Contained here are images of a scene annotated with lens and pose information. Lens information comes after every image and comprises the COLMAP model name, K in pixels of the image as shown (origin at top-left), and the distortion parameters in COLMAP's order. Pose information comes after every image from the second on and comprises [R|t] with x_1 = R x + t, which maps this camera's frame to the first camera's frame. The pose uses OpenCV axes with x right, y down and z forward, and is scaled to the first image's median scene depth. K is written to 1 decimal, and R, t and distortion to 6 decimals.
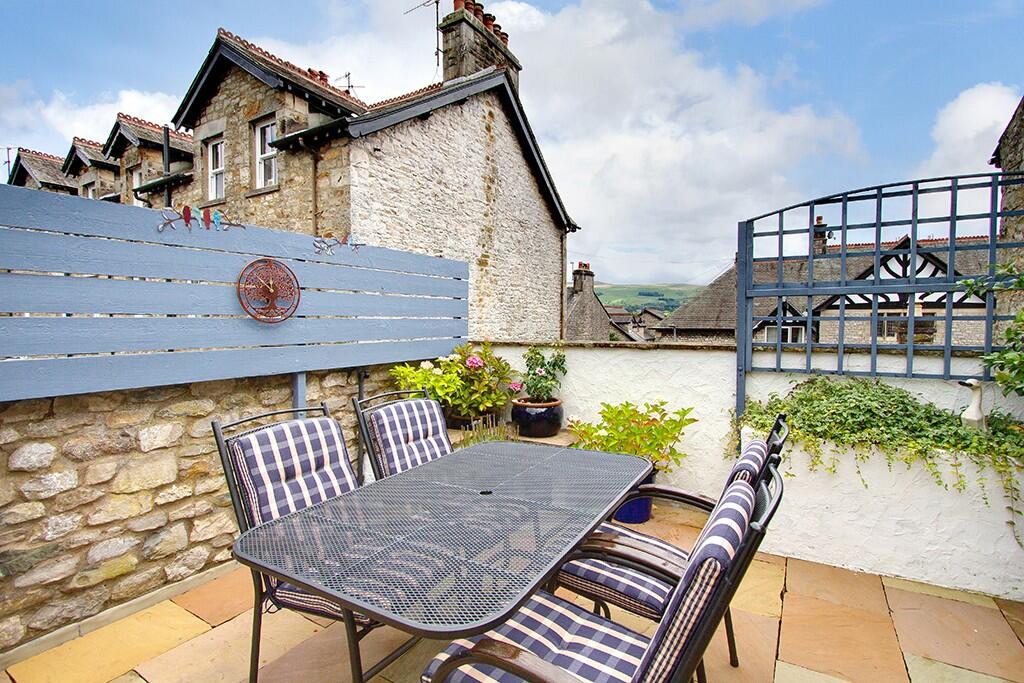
lens RADIAL K [[457.5, 0, 511.3], [0, 457.5, 332.7], [0, 0, 1]] dist [-0.000397, -0.000071]
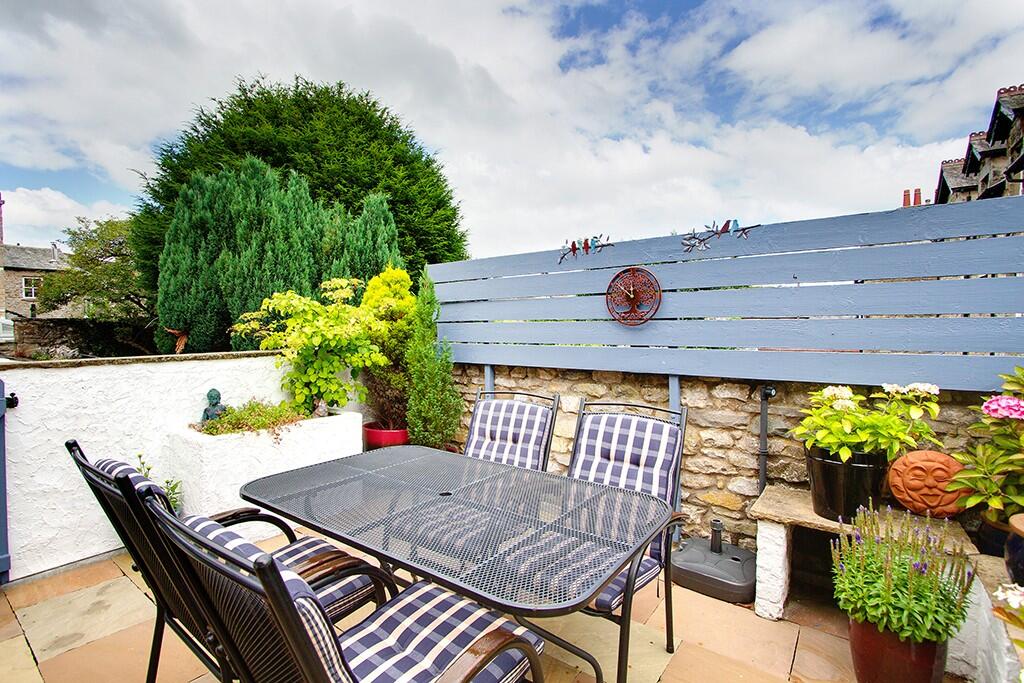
lens RADIAL K [[457.5, 0, 511.3], [0, 457.5, 332.7], [0, 0, 1]] dist [-0.000397, -0.000071]
pose [[-0.044801, 0.013270, -0.998908, 0.550703], [-0.020616, 0.999687, 0.014205, -0.012272], [0.998783, 0.021230, -0.044513, 0.699659]]
